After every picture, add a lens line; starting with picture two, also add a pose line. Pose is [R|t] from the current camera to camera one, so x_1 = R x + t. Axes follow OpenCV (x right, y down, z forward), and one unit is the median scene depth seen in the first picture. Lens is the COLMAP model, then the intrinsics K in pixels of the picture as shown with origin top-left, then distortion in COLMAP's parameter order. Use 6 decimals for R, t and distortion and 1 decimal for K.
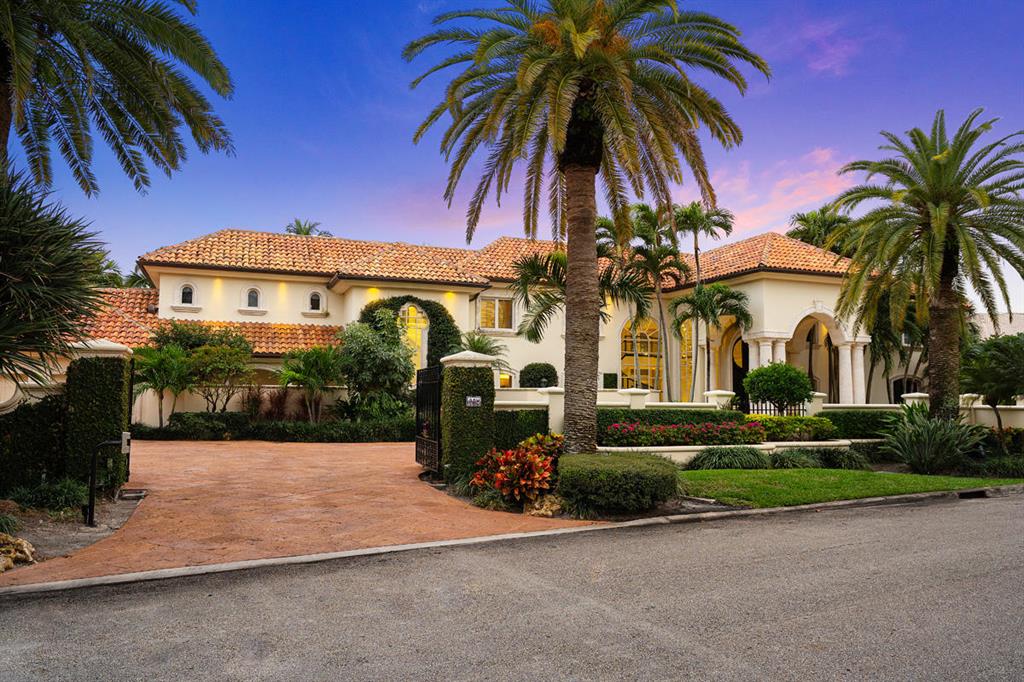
lens RADIAL K [[682.4, 0, 512.0], [0, 682.4, 341.0], [0, 0, 1]] dist [0.001963, 0.000589]
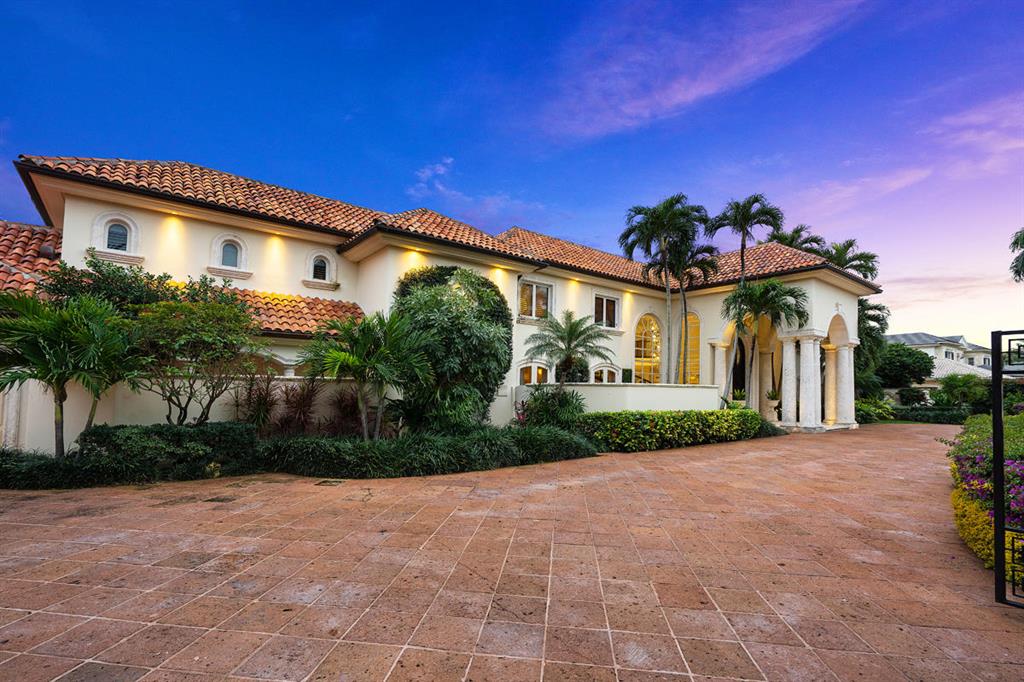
lens RADIAL K [[433.1, 0, 510.4], [0, 433.1, 360.3], [0, 0, 1]] dist [-0.001300, -0.000283]
pose [[0.950403, 0.023245, 0.310150, -0.253576], [-0.029572, 0.999439, 0.015711, 0.034488], [-0.309611, -0.024104, 0.950558, 0.506352]]
